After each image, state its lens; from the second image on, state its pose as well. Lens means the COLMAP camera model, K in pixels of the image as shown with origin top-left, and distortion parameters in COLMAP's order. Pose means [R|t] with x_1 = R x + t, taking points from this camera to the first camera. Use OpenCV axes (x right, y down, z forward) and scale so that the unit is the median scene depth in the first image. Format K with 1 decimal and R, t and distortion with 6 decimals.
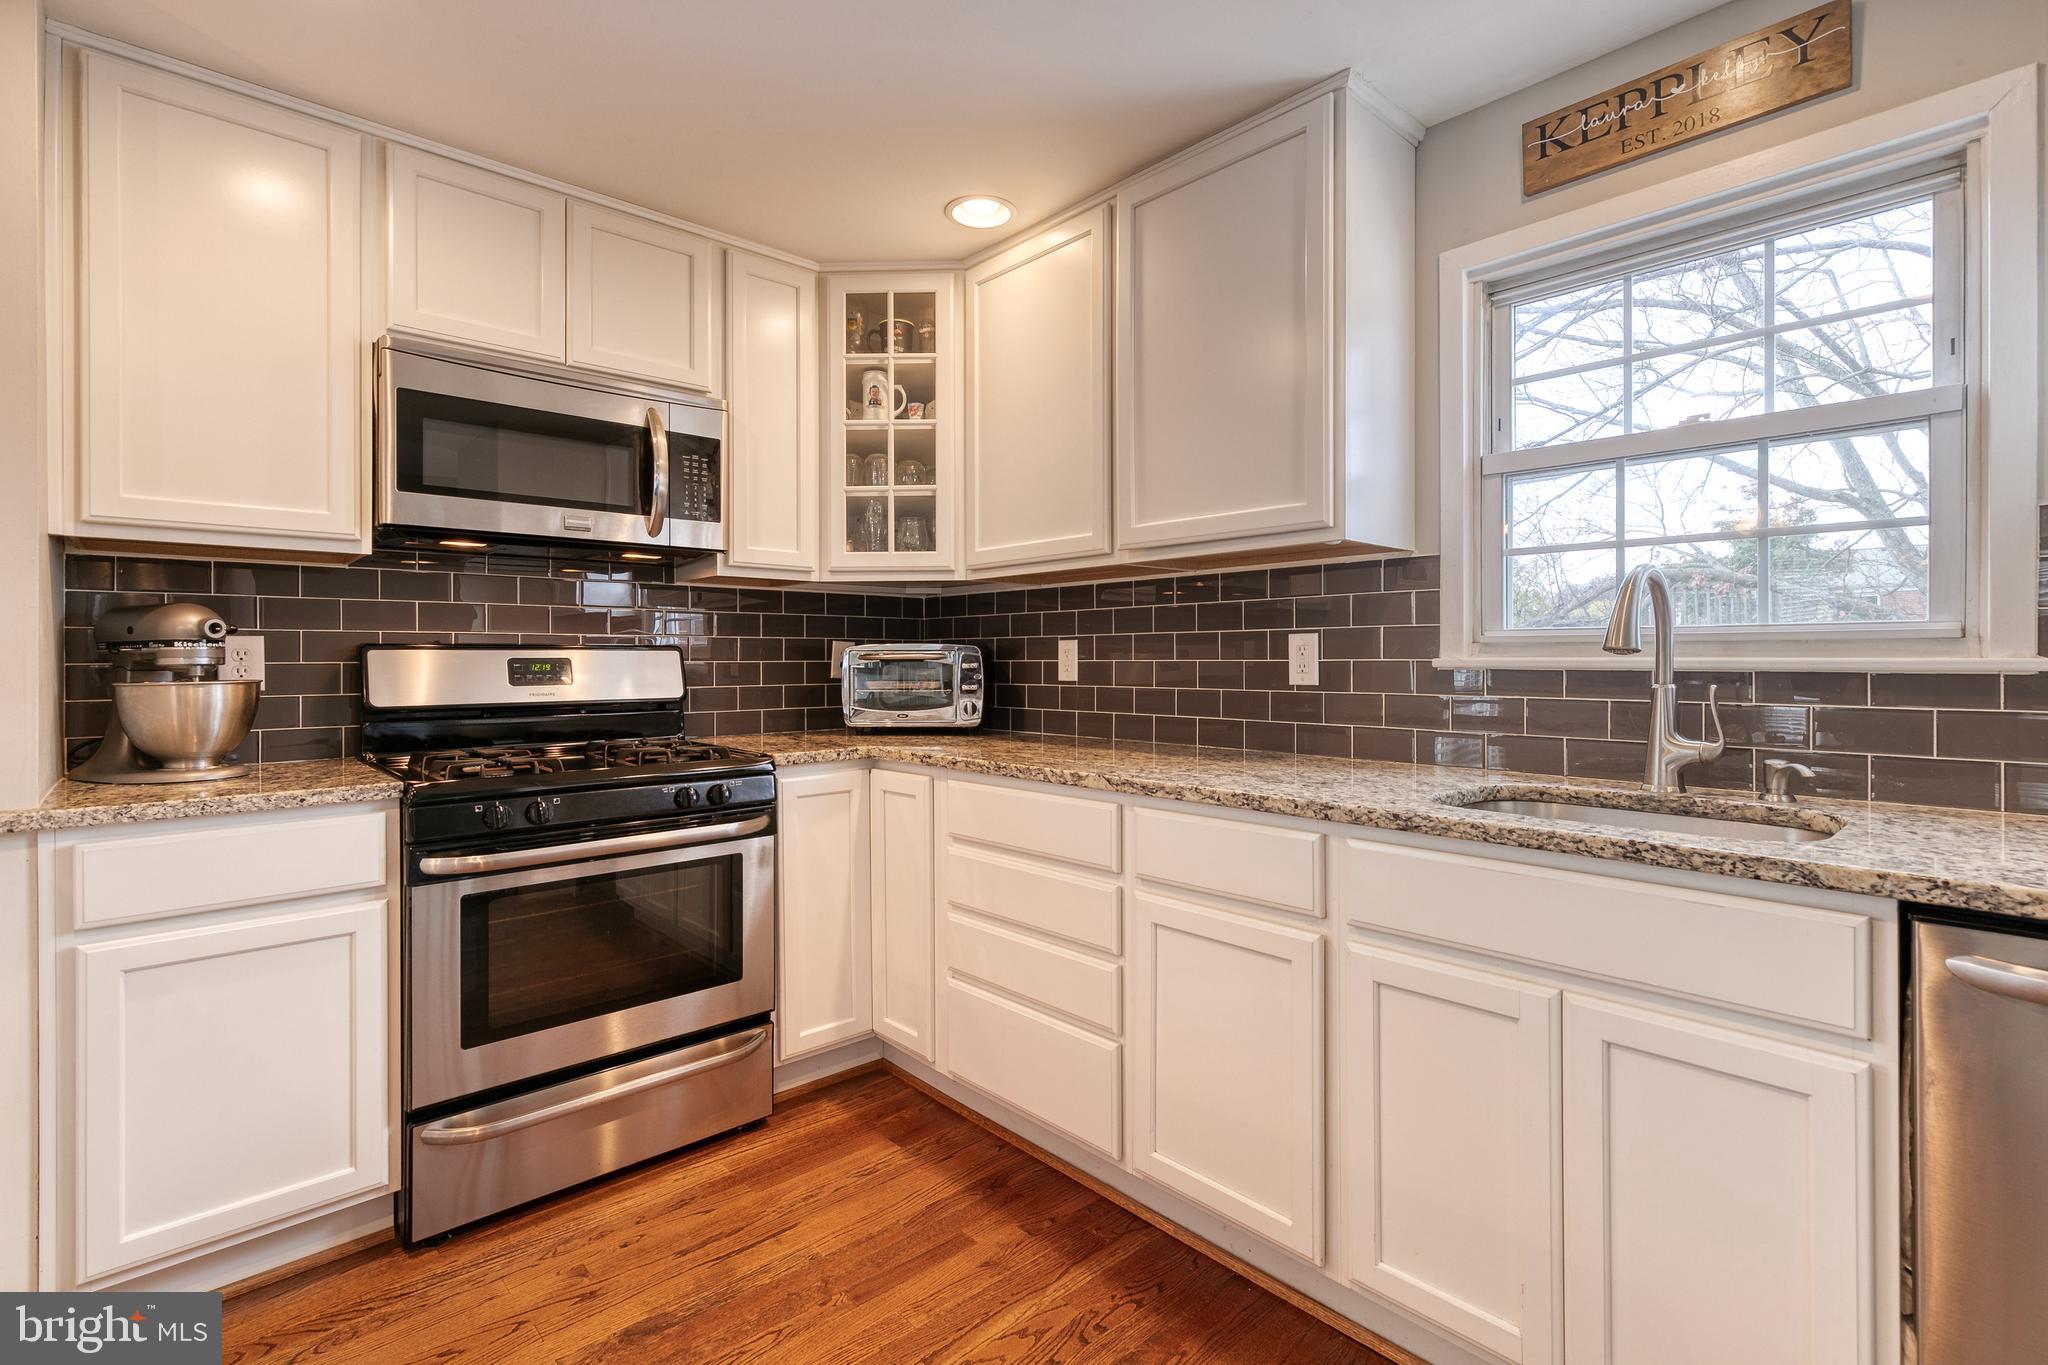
lens RADIAL K [[951.0, 0, 1057.3], [0, 951.0, 660.1], [0, 0, 1]] dist [0.009805, -0.000229]
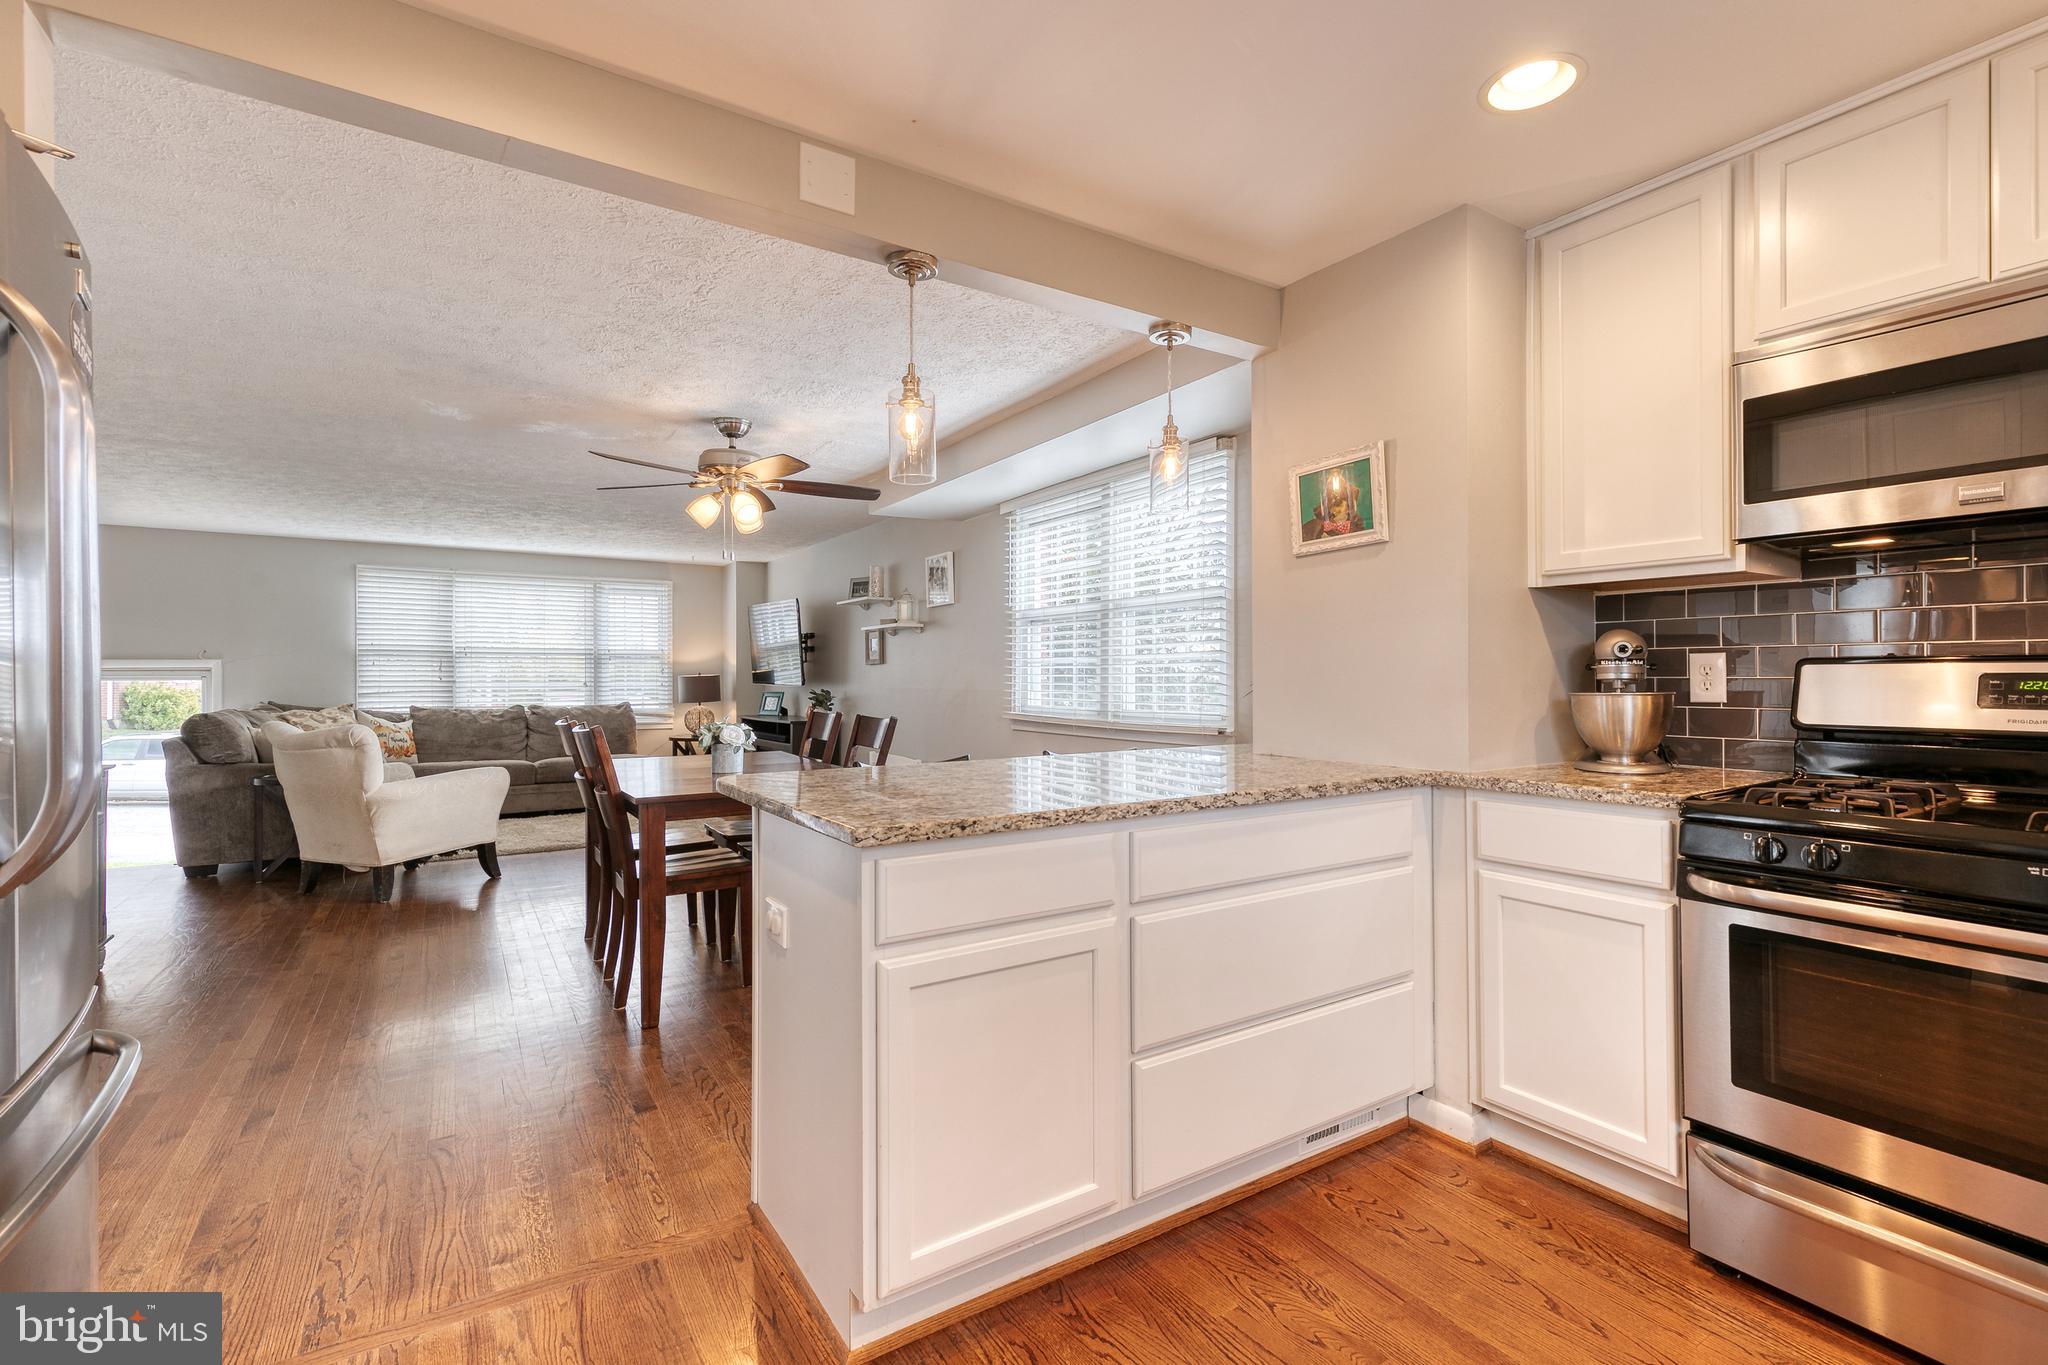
lens RADIAL K [[930.1, 0, 1045.2], [0, 930.1, 669.7], [0, 0, 1]] dist [0.005340, -0.000094]
pose [[-0.181172, 0.000246, -0.983451, 0.355509], [0.004522, 0.999990, -0.000583, -0.008449], [0.983441, -0.004552, -0.181171, 0.419458]]
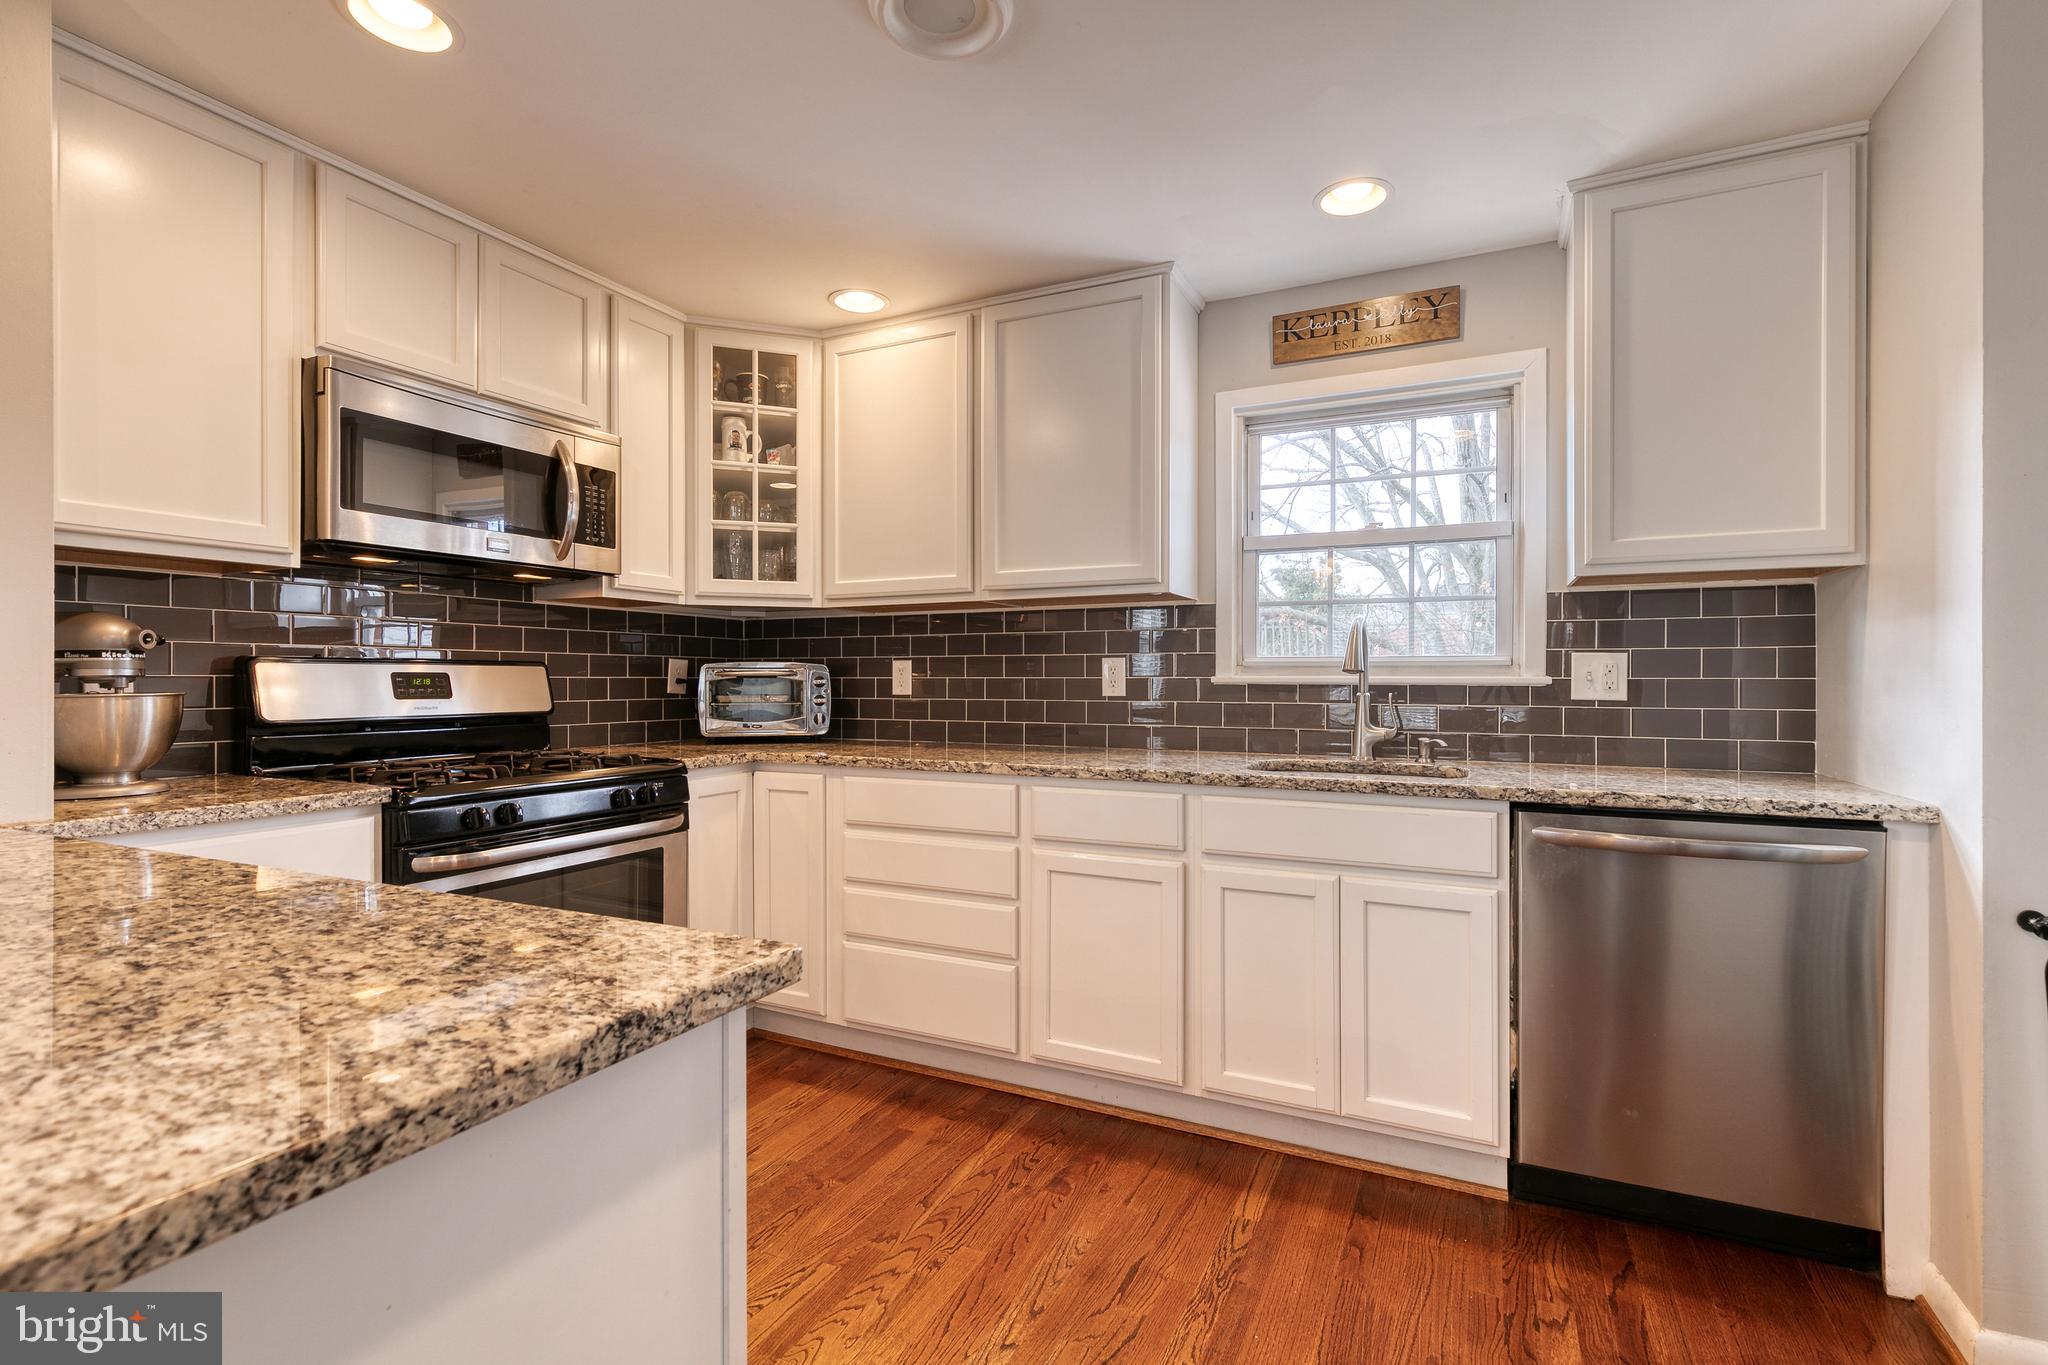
lens RADIAL K [[932.1, 0, 1041.4], [0, 932.1, 679.6], [0, 0, 1]] dist [0.010791, -0.000538]
pose [[0.932833, 0.003824, 0.360290, -0.318409], [-0.003389, 0.999993, -0.001839, 0.005784], [-0.360294, 0.000494, 0.932839, -0.191728]]
